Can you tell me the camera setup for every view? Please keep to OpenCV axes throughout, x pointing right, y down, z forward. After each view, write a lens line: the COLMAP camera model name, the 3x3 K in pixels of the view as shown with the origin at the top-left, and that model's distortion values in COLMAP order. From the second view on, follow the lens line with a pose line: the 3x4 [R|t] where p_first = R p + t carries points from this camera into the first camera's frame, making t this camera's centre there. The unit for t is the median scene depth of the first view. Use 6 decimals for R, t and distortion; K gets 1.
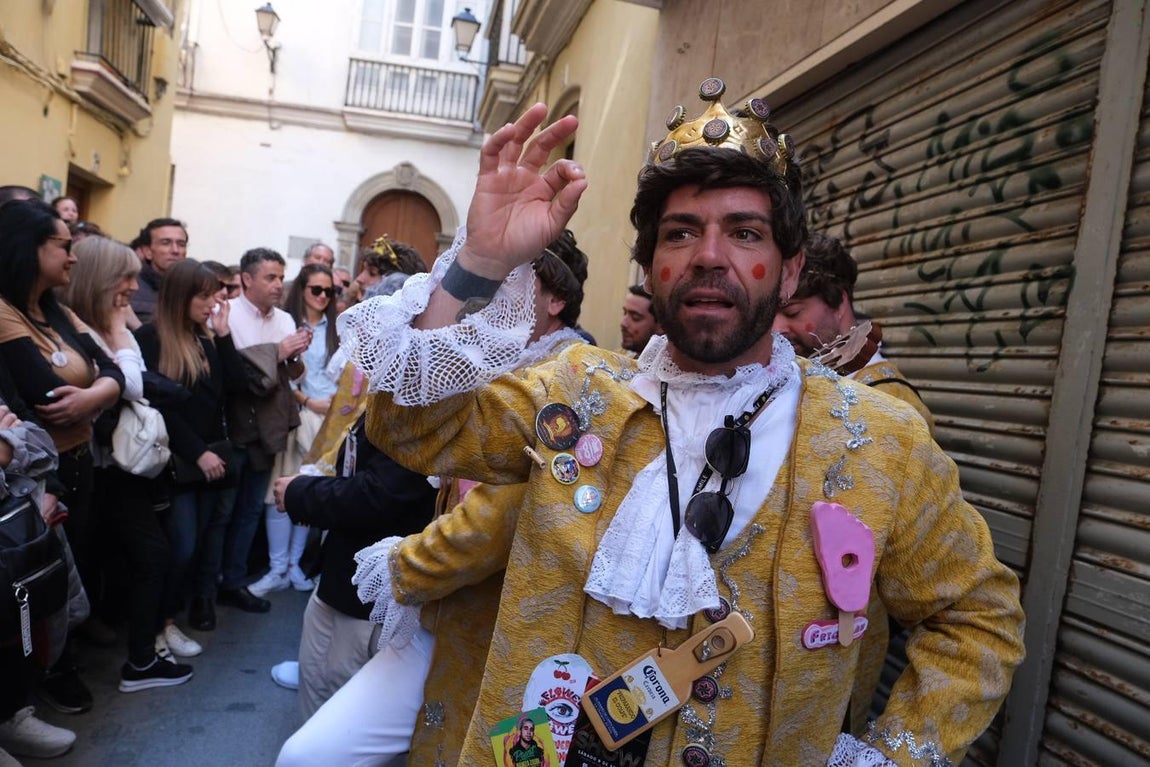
lens RADIAL K [[749.0, 0, 575.0], [0, 749.0, 383.5], [0, 0, 1]] dist [0.014848, -0.015396]
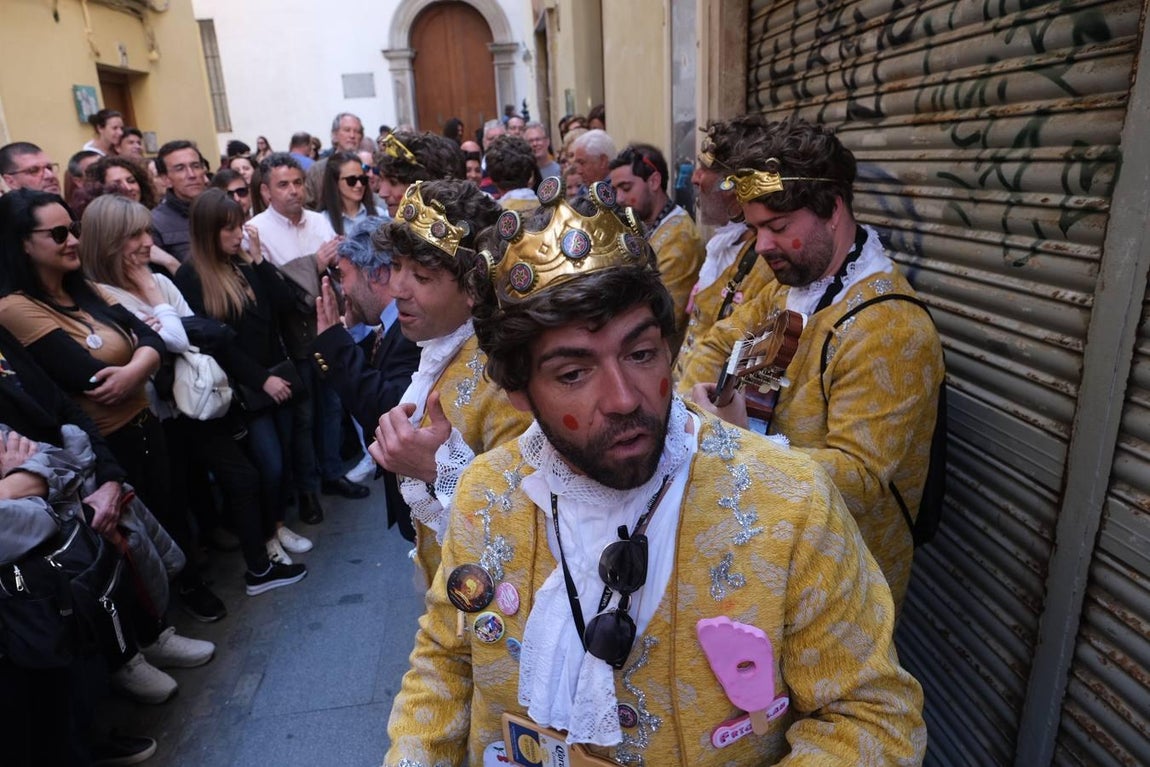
lens RADIAL K [[749.0, 0, 575.0], [0, 749.0, 383.5], [0, 0, 1]] dist [0.014848, -0.015396]
pose [[0.982365, -0.121883, -0.141790, 0.134144], [0.153741, 0.958131, 0.241554, -0.158534], [0.106412, -0.259093, 0.959973, 0.075457]]
